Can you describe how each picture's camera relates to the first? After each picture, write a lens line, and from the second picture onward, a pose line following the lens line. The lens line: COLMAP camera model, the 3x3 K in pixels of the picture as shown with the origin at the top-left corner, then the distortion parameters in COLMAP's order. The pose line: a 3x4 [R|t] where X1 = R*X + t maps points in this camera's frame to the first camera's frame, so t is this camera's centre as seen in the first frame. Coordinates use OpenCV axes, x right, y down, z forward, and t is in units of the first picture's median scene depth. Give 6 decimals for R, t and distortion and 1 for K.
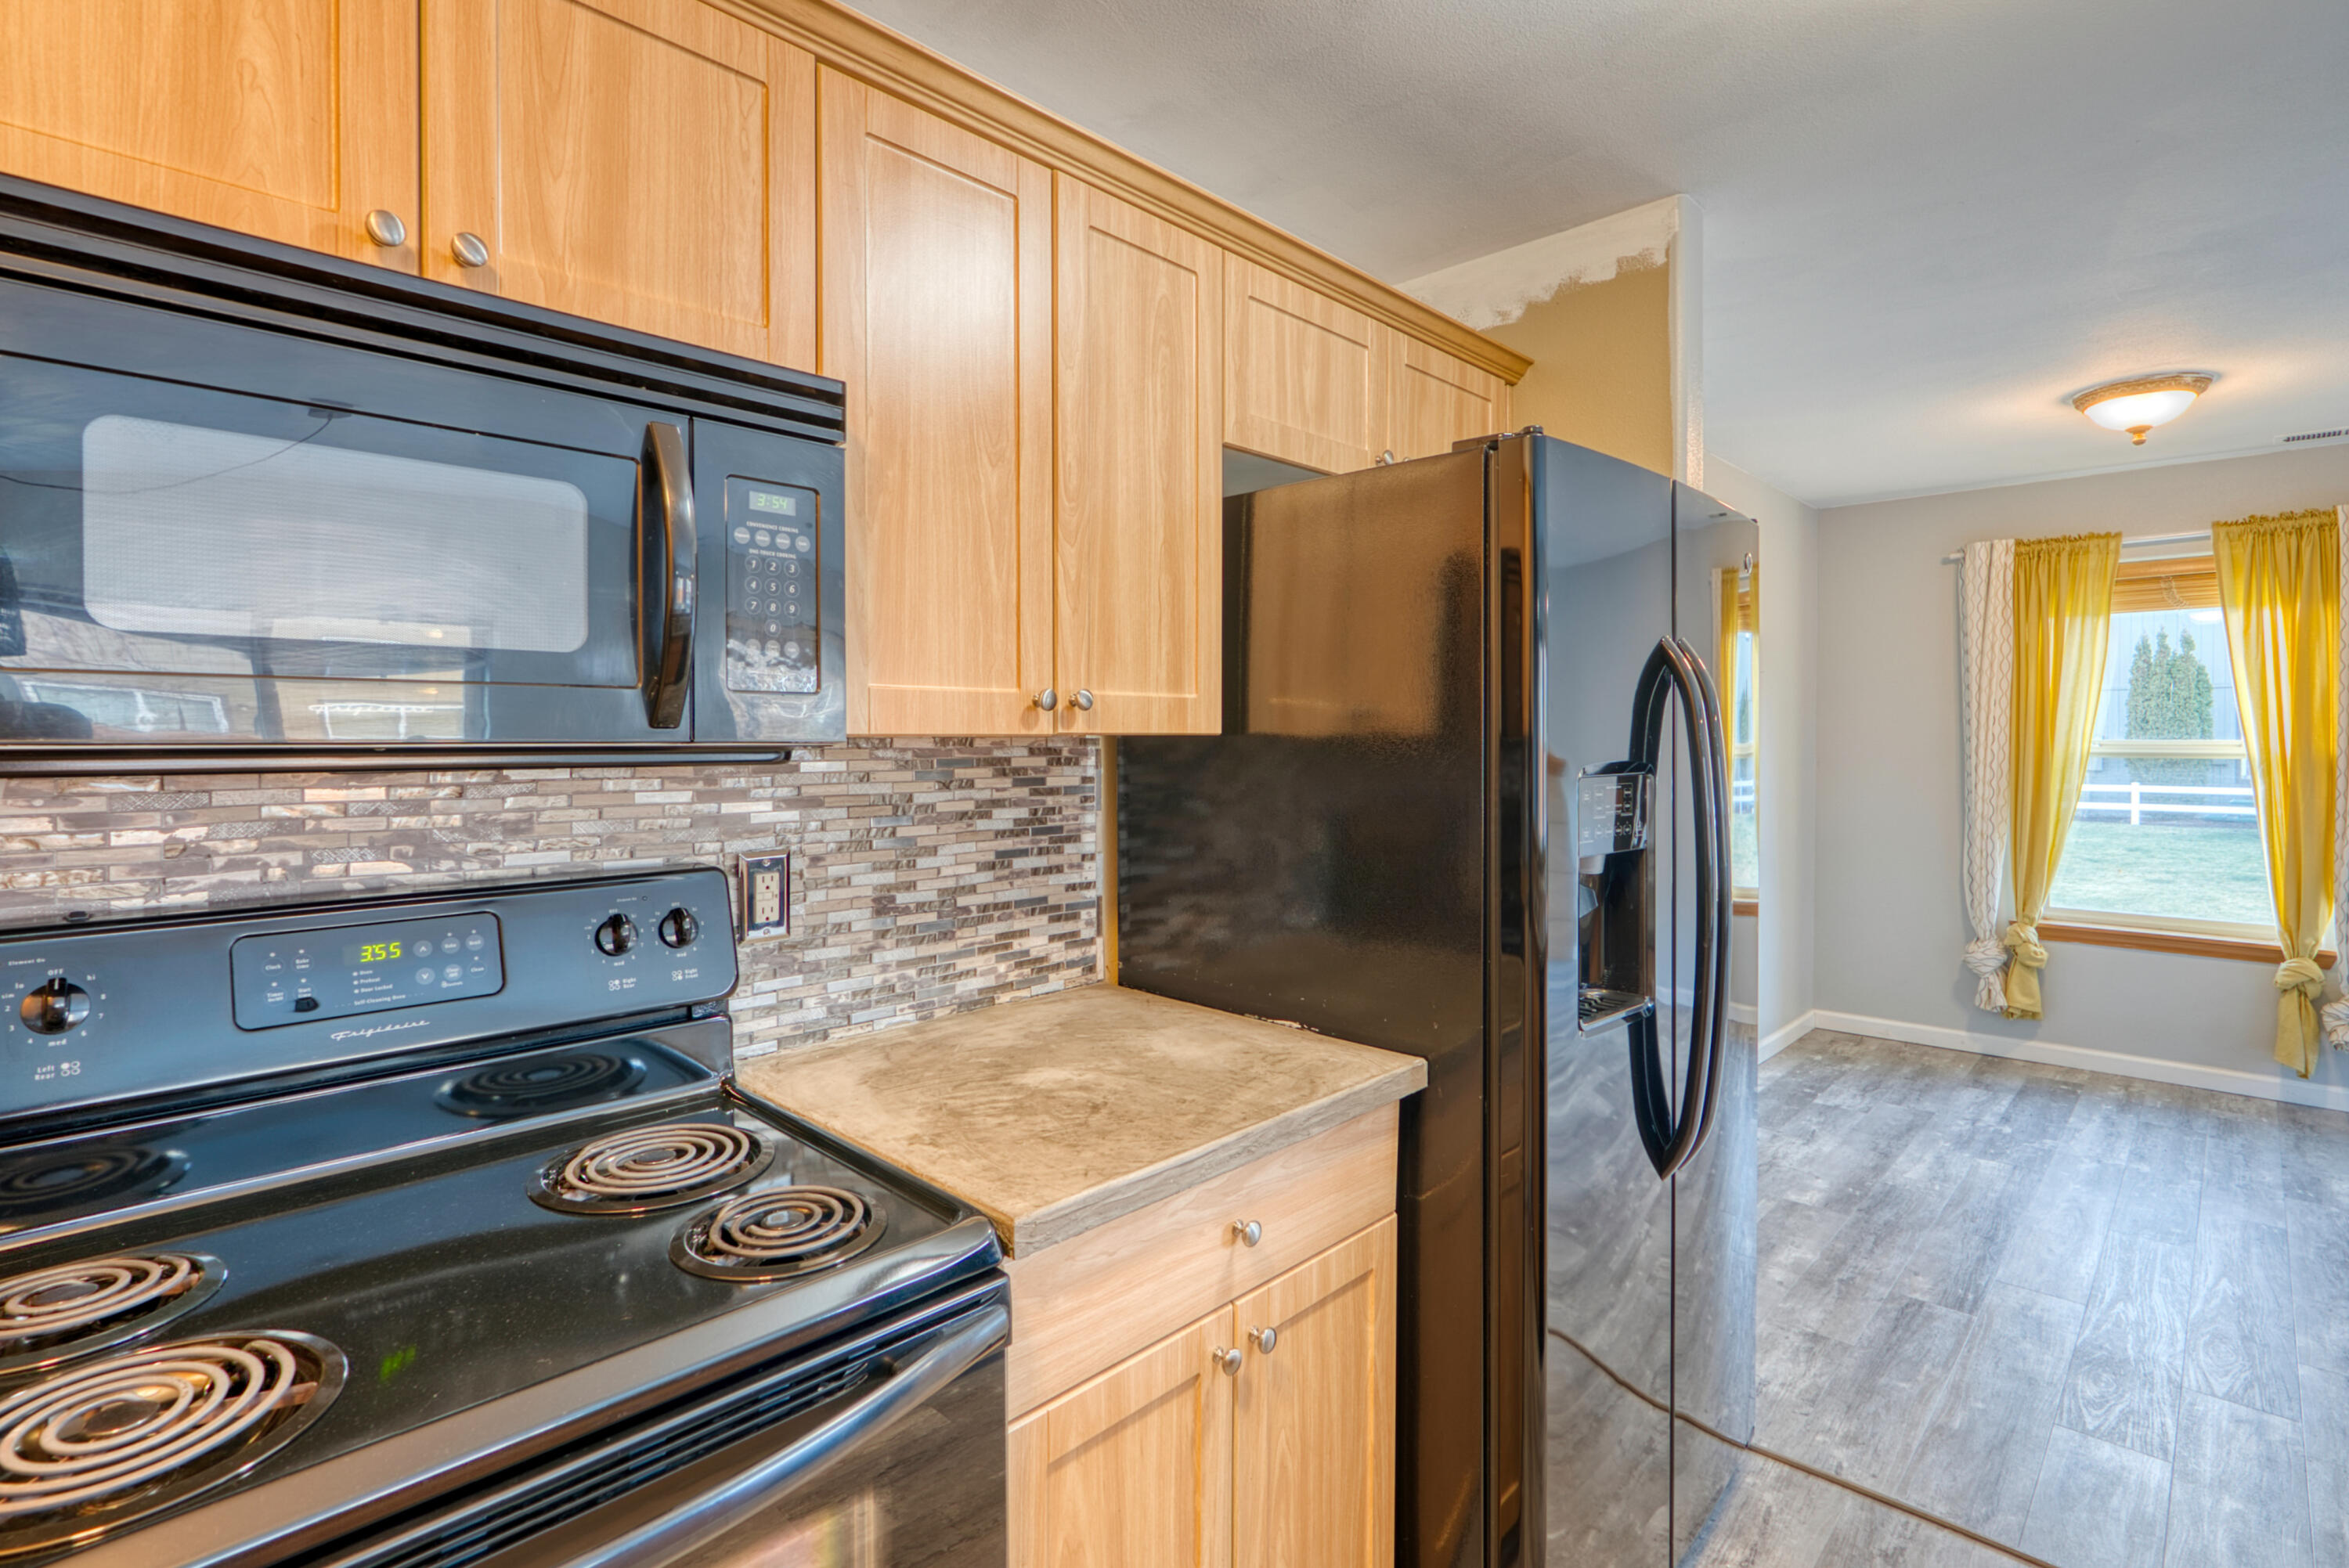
lens RADIAL K [[1138.2, 0, 1170.1], [0, 1138.2, 742.8], [0, 0, 1]] dist [-0.014387, 0.000392]
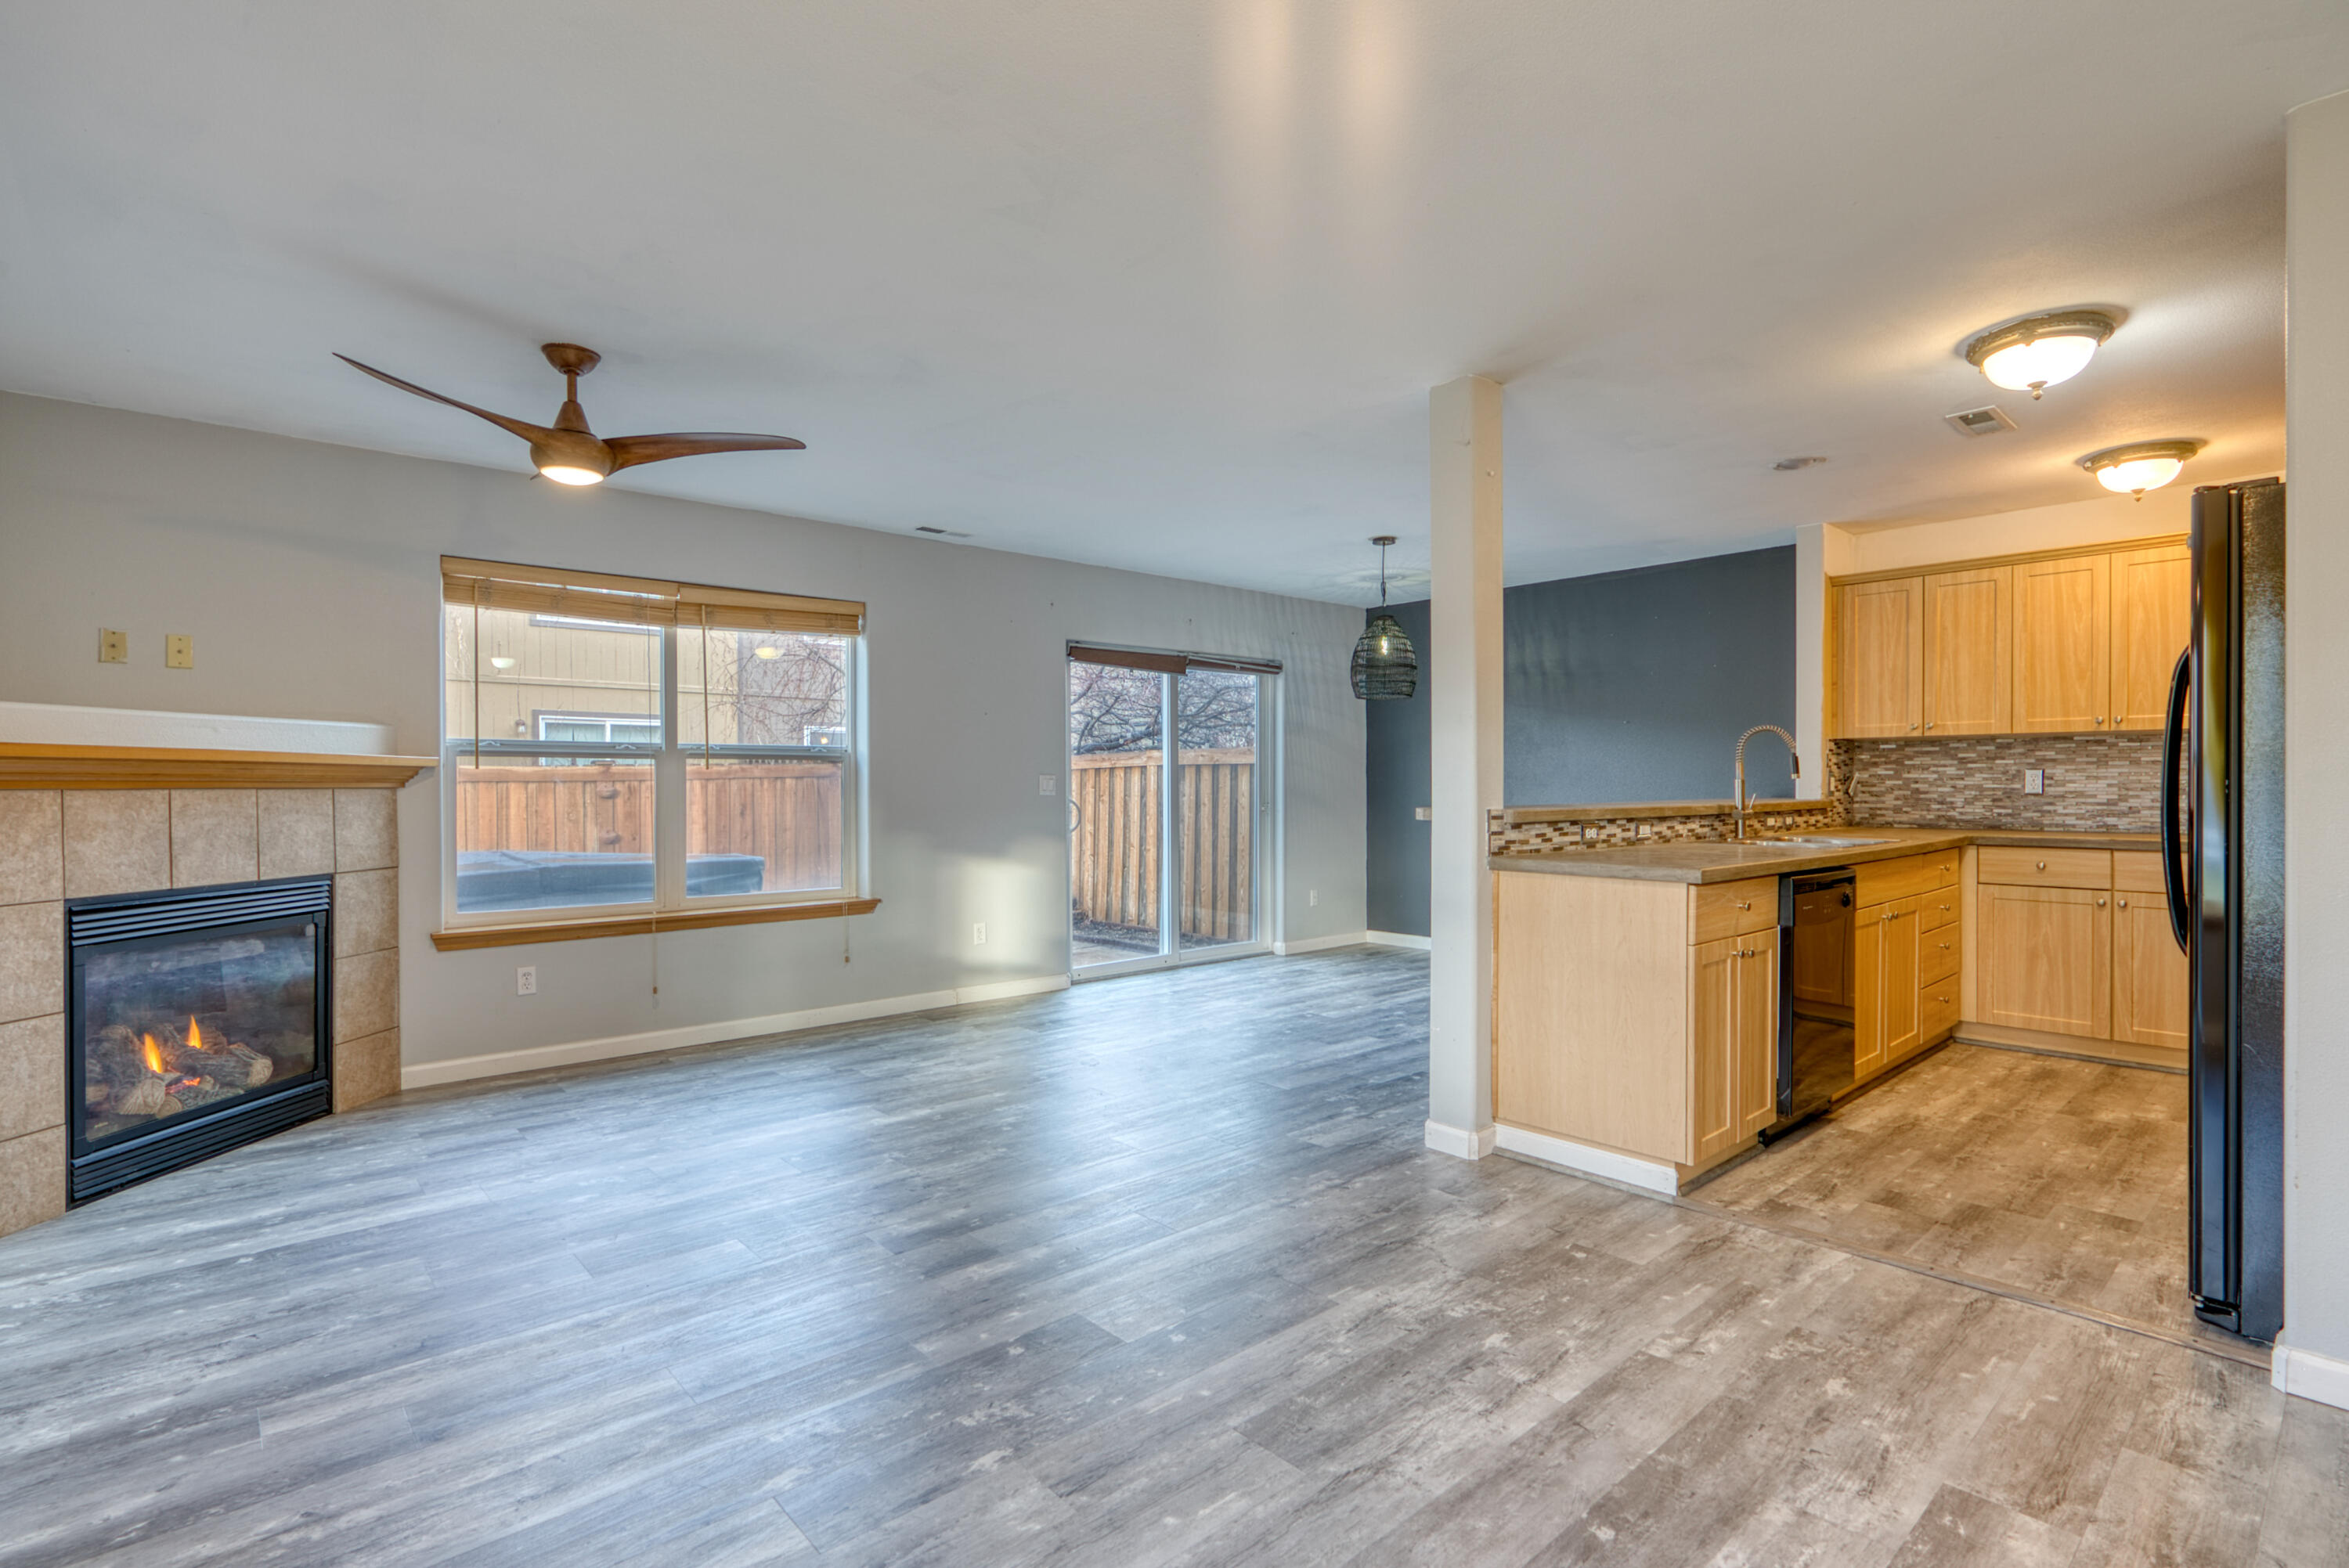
lens RADIAL K [[1096.5, 0, 1173.9], [0, 1096.5, 790.8], [0, 0, 1]] dist [-0.009331, 0.000295]
pose [[-0.996772, 0.003515, 0.080208, 1.780106], [0.004592, 0.999902, 0.013253, 0.104248], [-0.080154, 0.013579, -0.996690, 2.654253]]
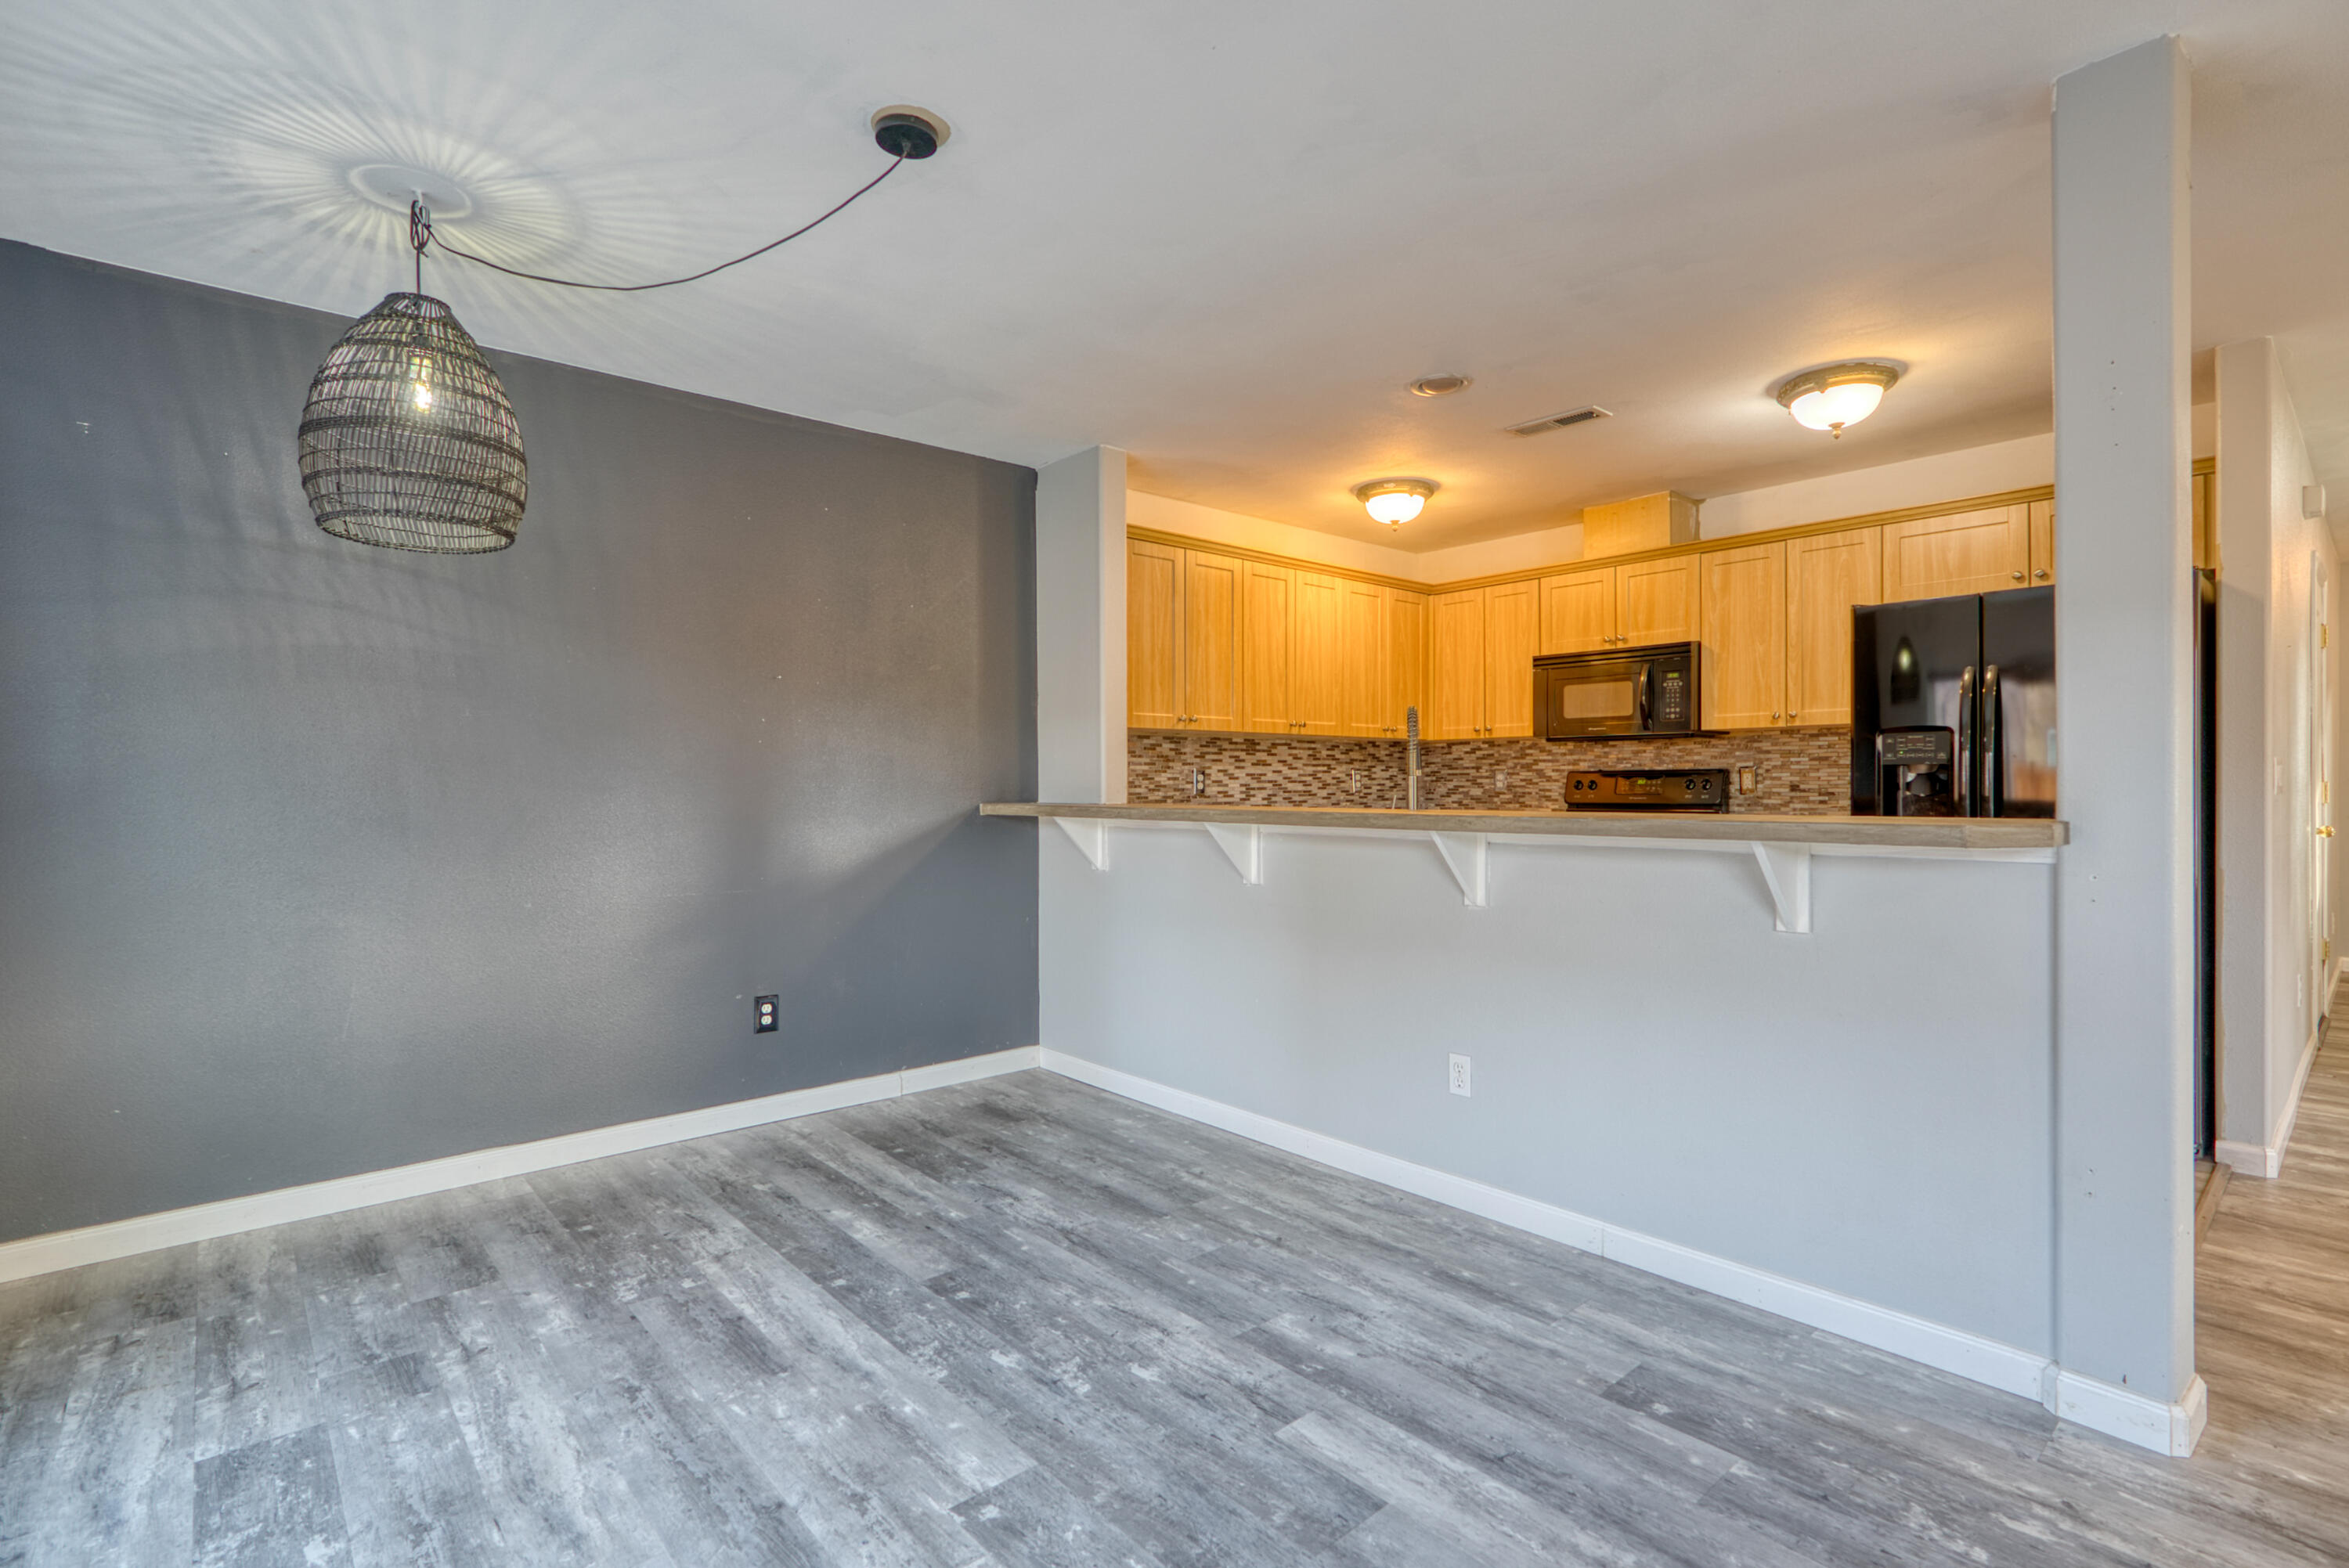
lens RADIAL K [[1096.5, 0, 1173.9], [0, 1096.5, 790.8], [0, 0, 1]] dist [-0.009331, 0.000295]
pose [[-0.084014, 0.008074, -0.996432, 2.640905], [-0.002232, 0.999963, 0.008291, 0.129406], [0.996462, 0.002921, -0.083992, -0.344678]]
